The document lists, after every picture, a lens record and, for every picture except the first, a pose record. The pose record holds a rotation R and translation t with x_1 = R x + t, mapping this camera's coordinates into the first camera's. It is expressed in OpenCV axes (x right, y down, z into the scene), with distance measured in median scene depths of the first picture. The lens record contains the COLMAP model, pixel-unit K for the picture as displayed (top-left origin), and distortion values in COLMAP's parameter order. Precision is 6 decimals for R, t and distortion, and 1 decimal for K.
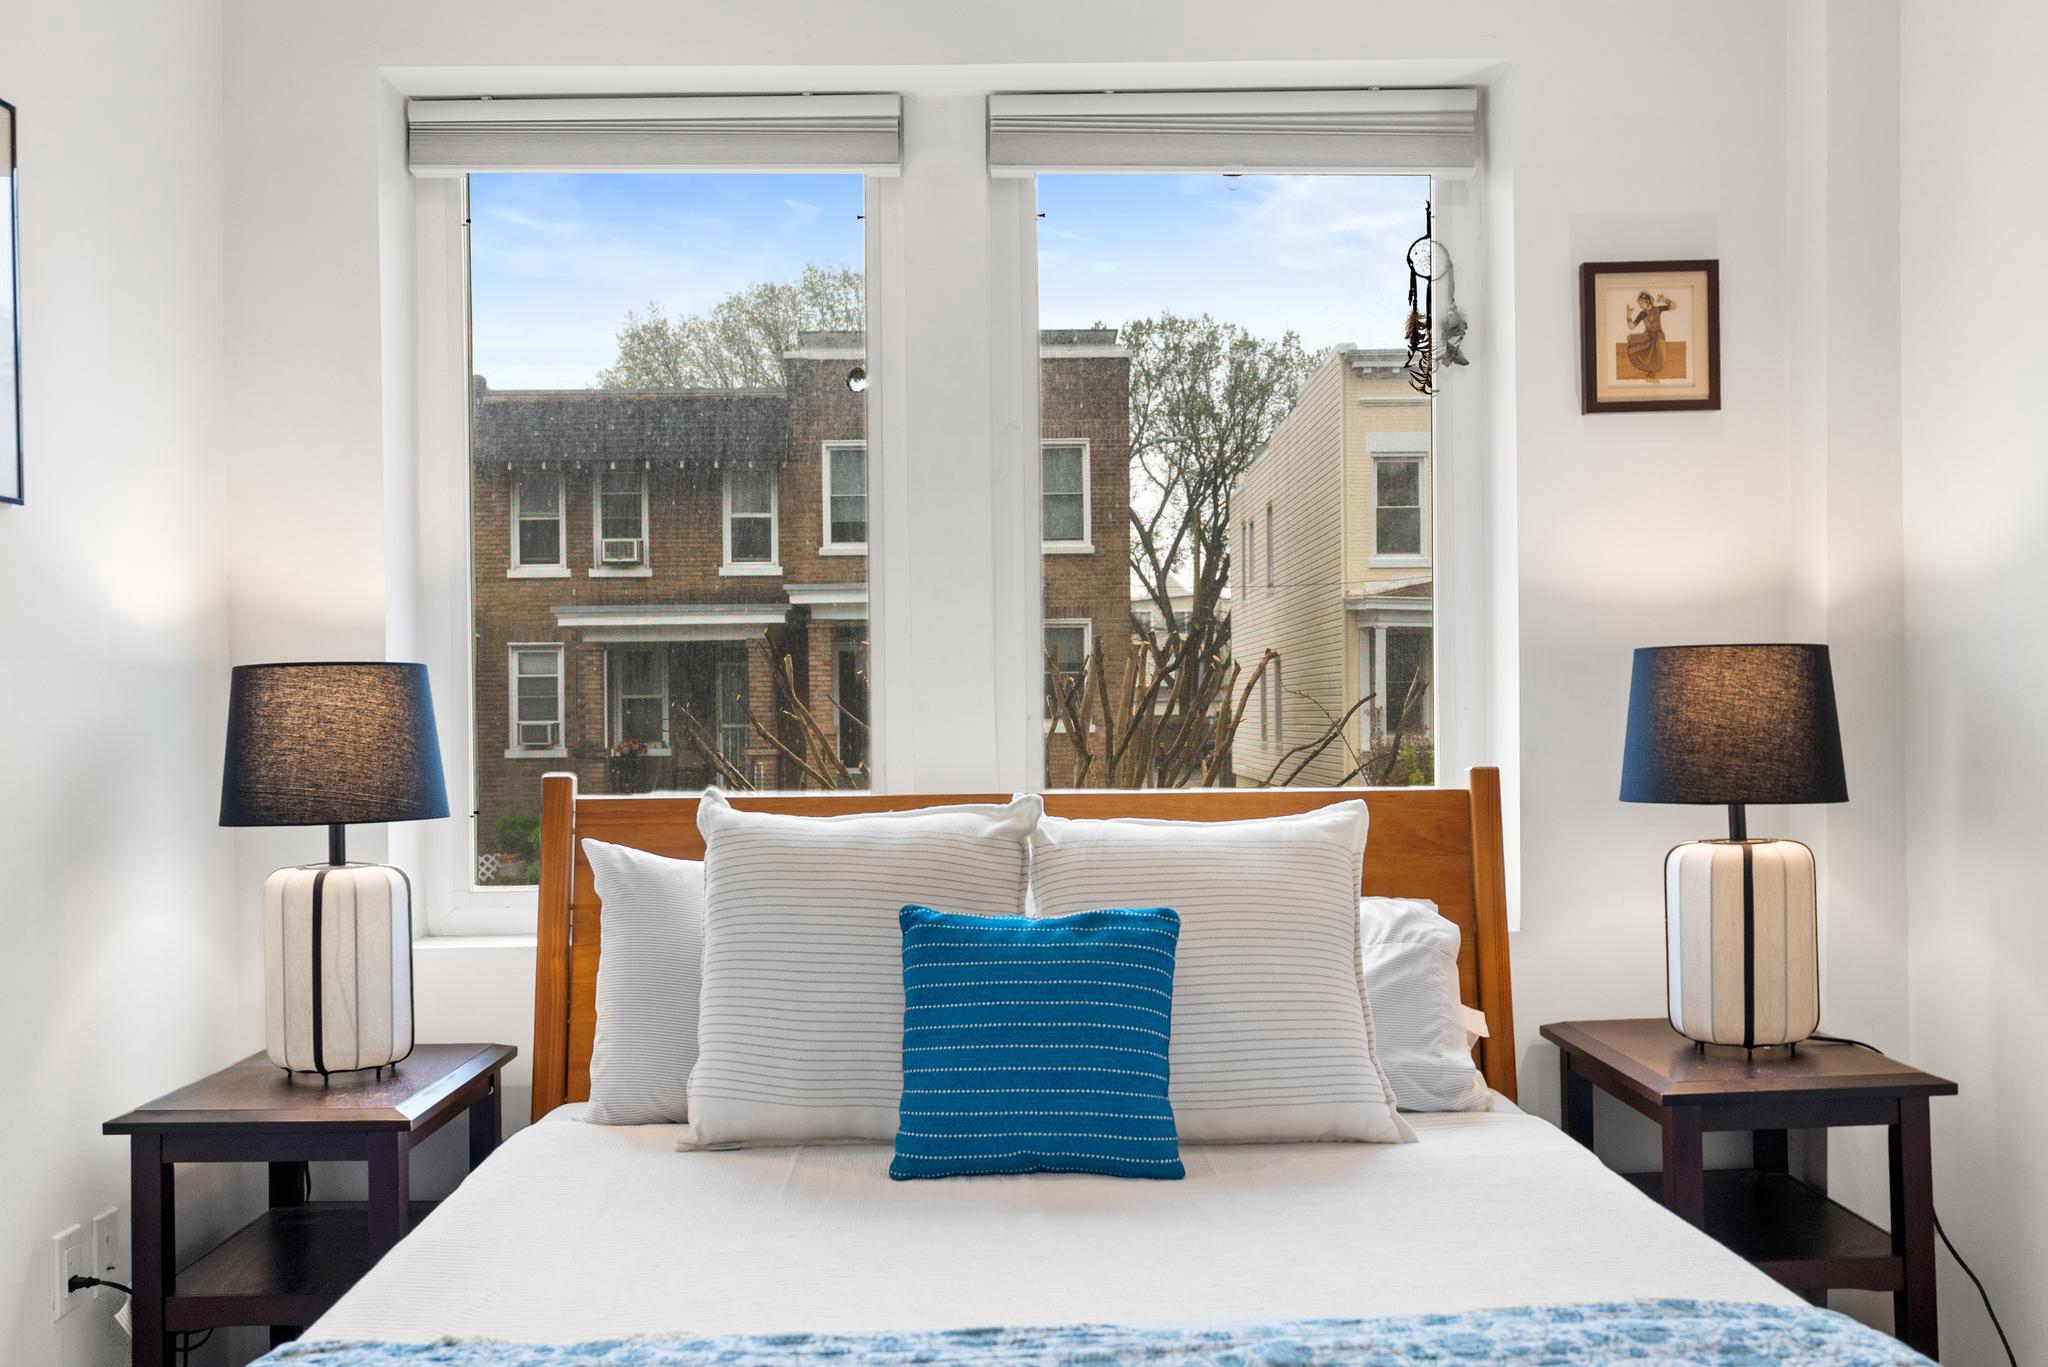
lens RADIAL K [[1870.7, 0, 1028.9], [0, 1870.7, 739.6], [0, 0, 1]] dist [0.007290, 0.006300]
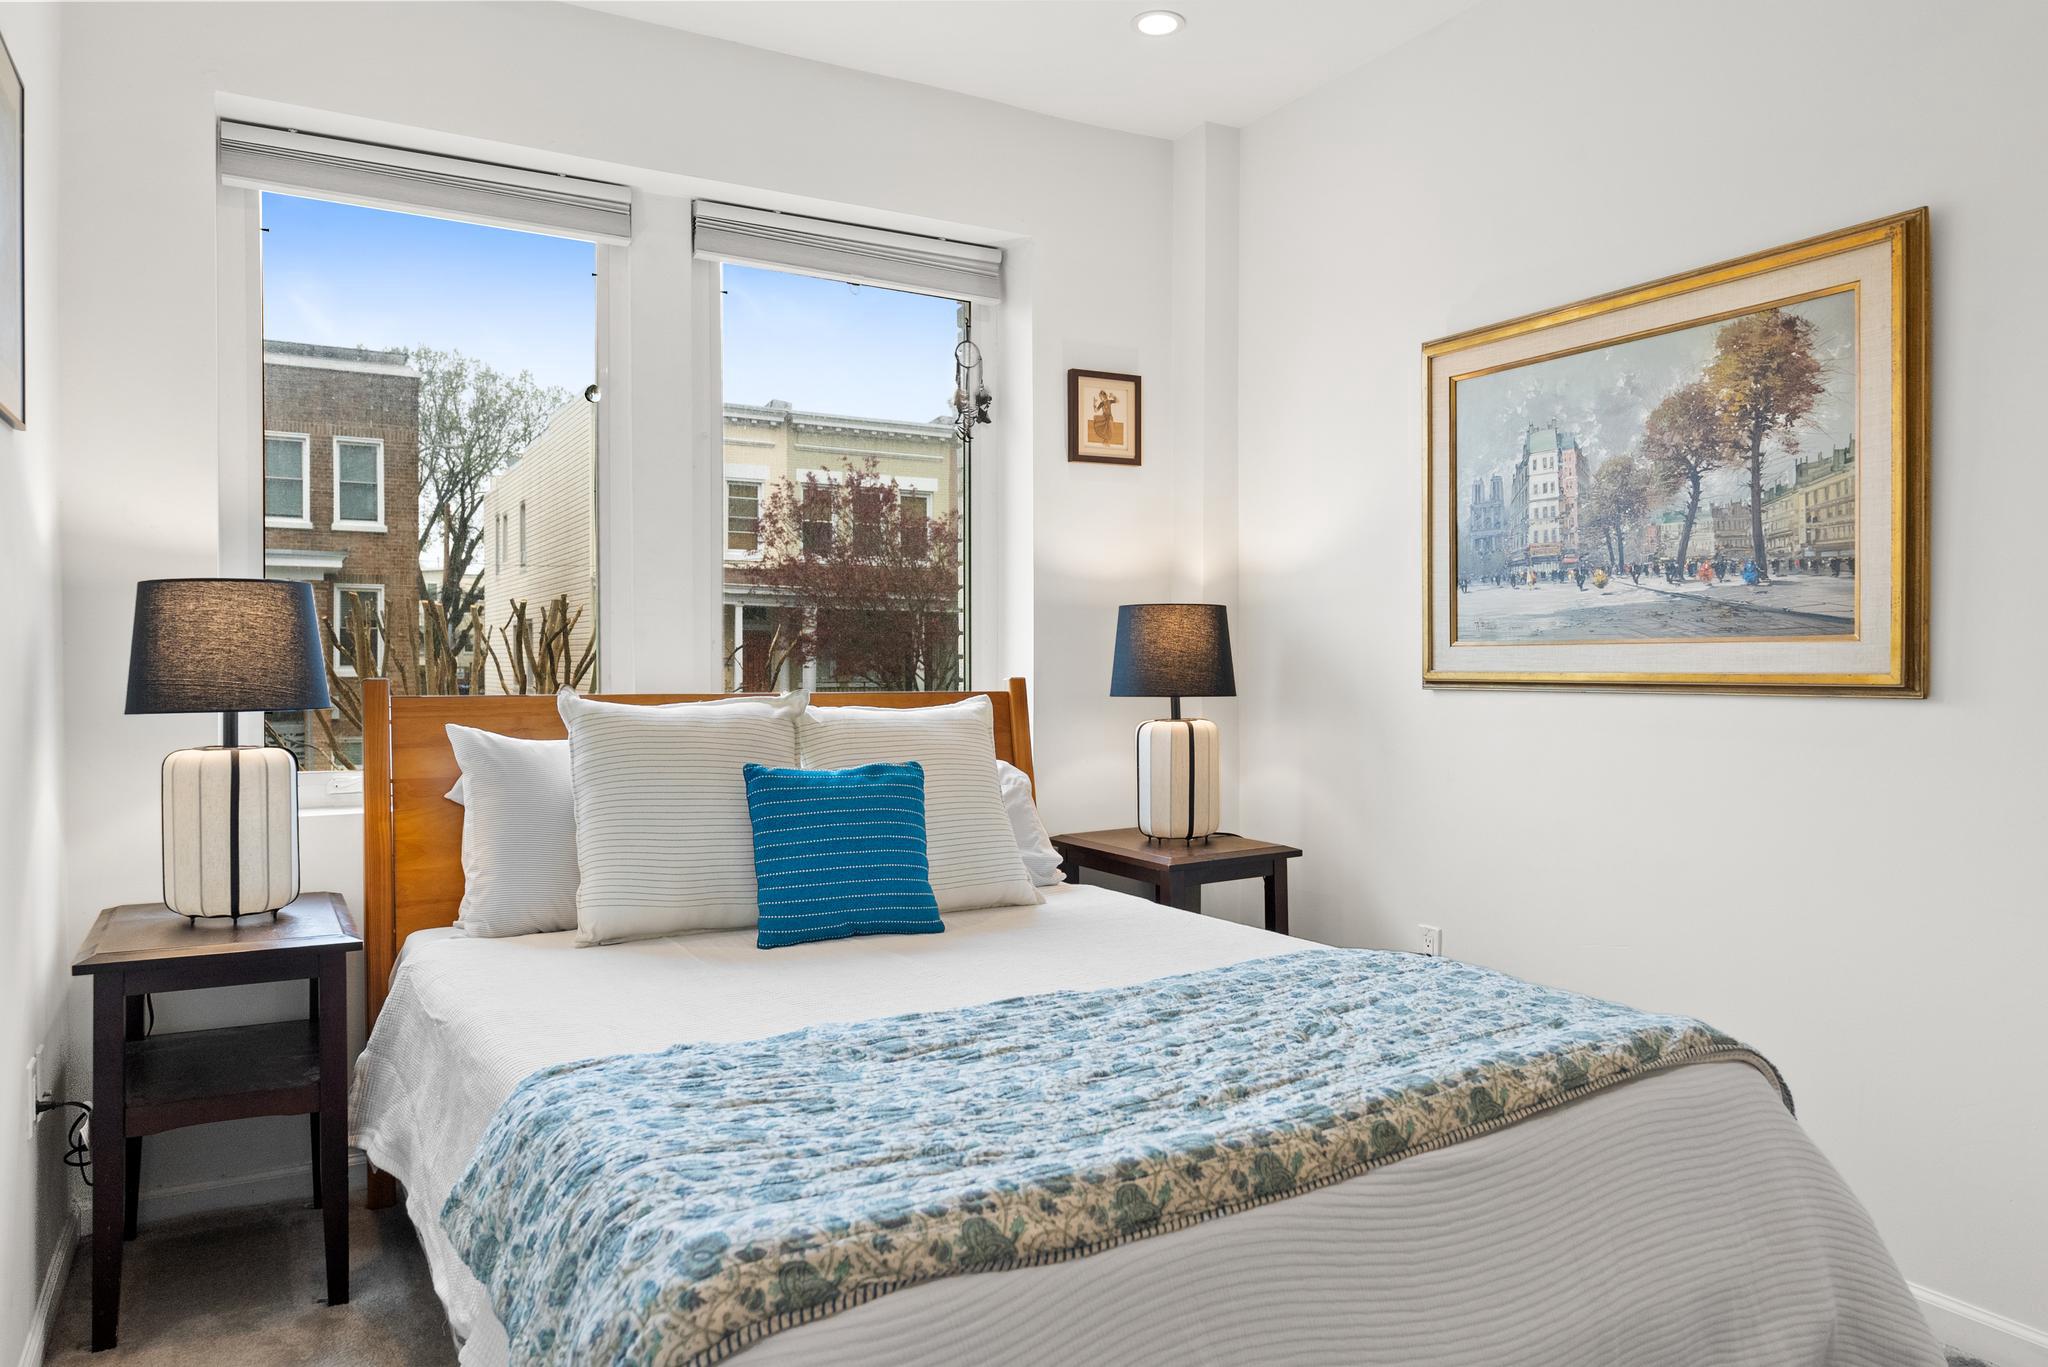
lens RADIAL K [[1376.8, 0, 1024.0], [0, 1376.8, 683.5], [0, 0, 1]] dist [0.001034, -0.000499]
pose [[0.875244, 0.006057, 0.483644, -0.317905], [-0.004487, 0.999980, -0.004402, 0.024783], [-0.483661, 0.001683, 0.875254, -0.027586]]
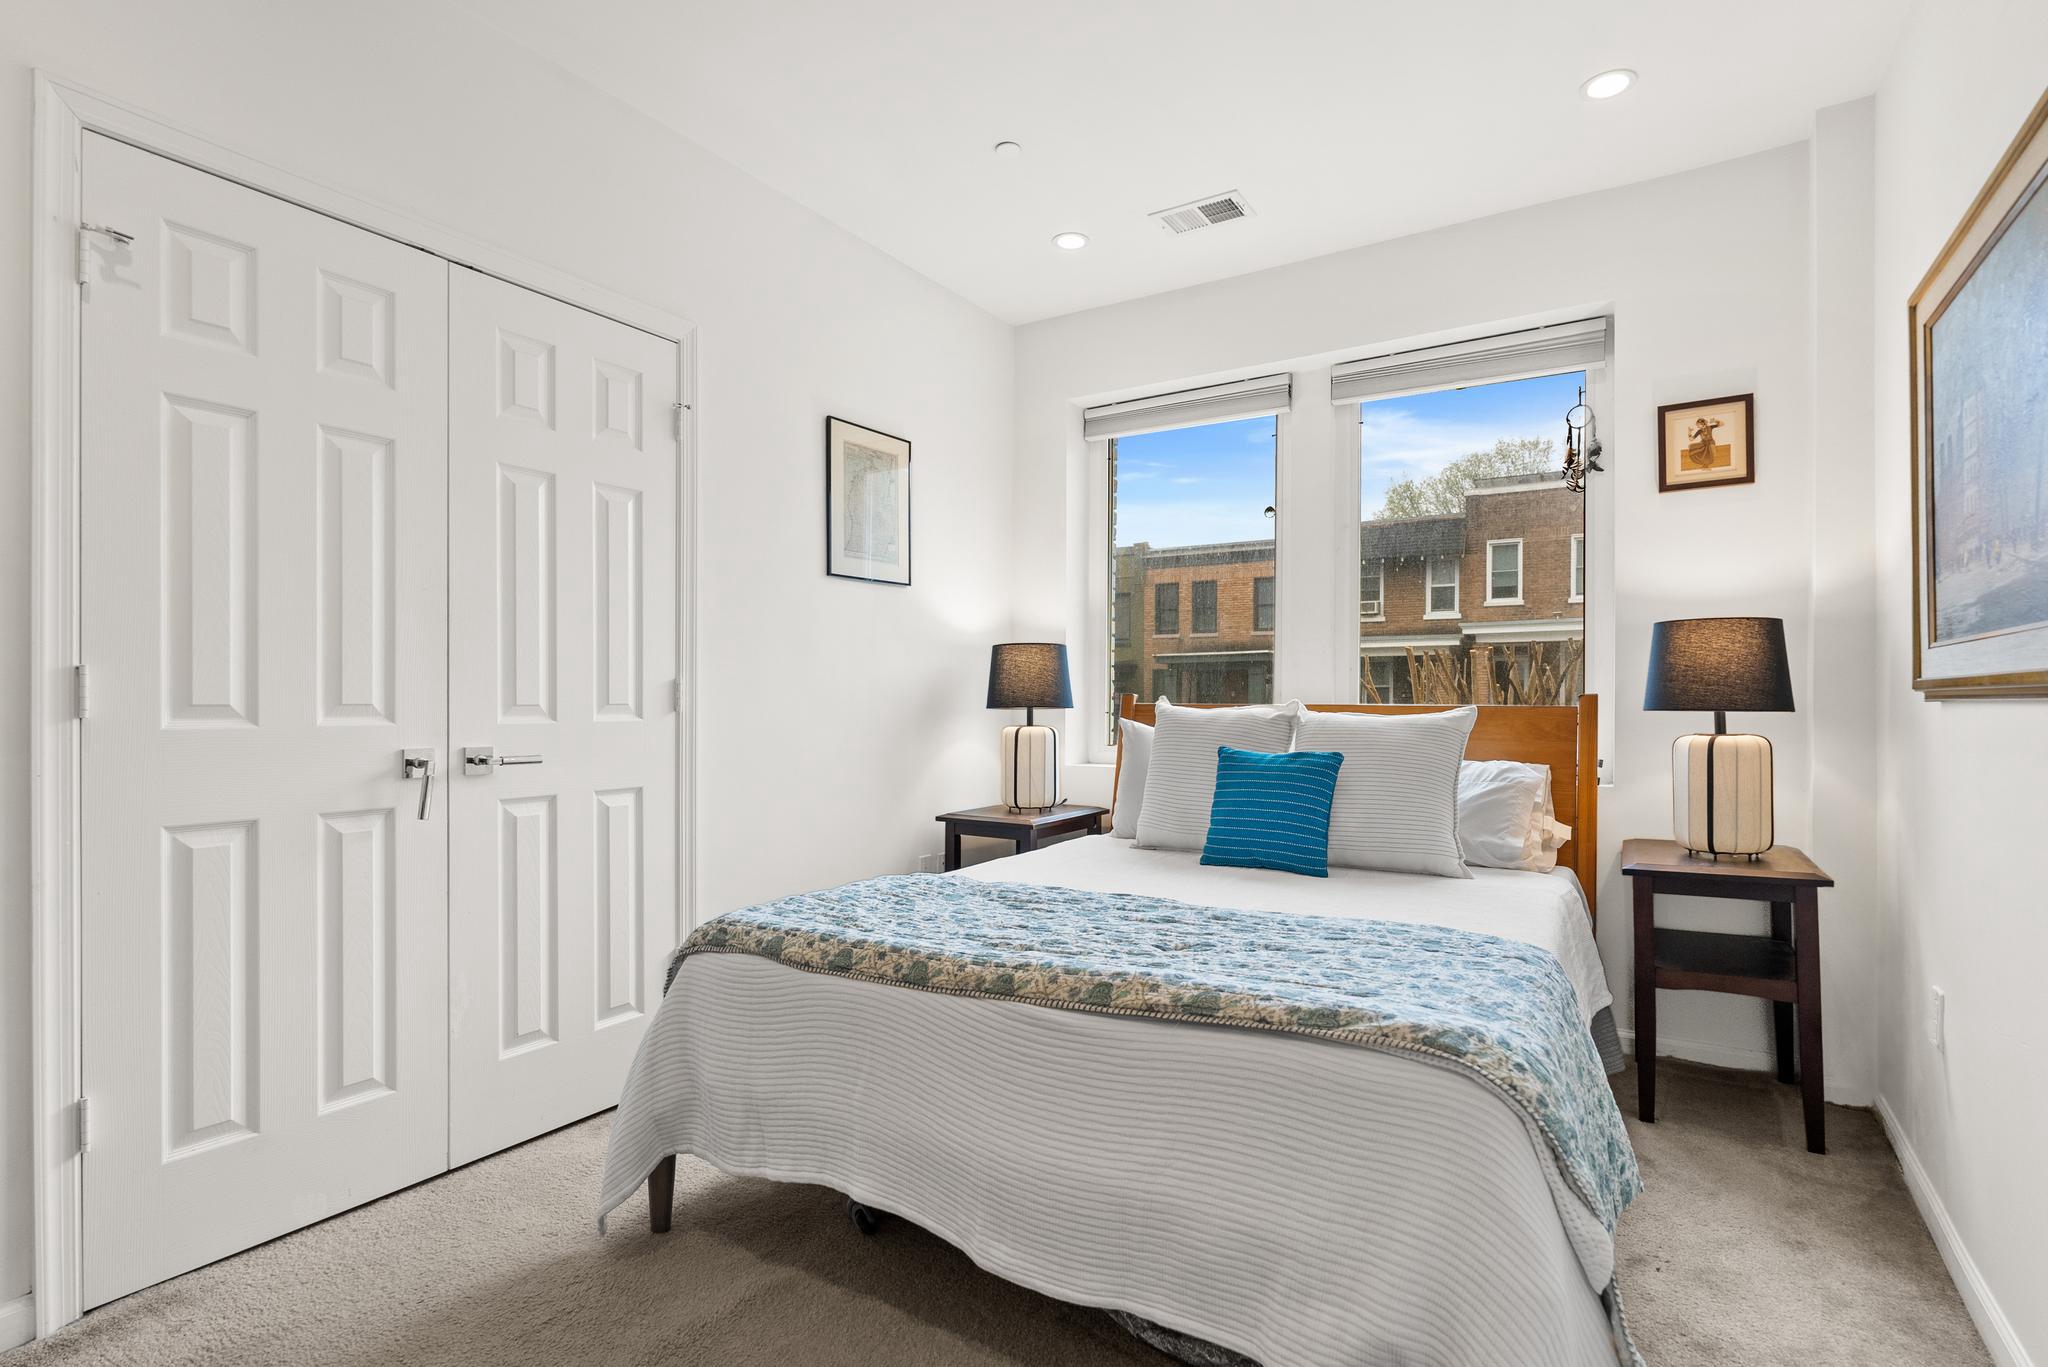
lens RADIAL K [[988.9, 0, 1028.1], [0, 988.9, 703.8], [0, 0, 1]] dist [-0.000664, 0.000293]
pose [[0.841068, 0.015562, -0.540706, 0.304723], [-0.019951, 0.999798, -0.002258, 0.036971], [0.540562, 0.012687, 0.841209, -0.091851]]
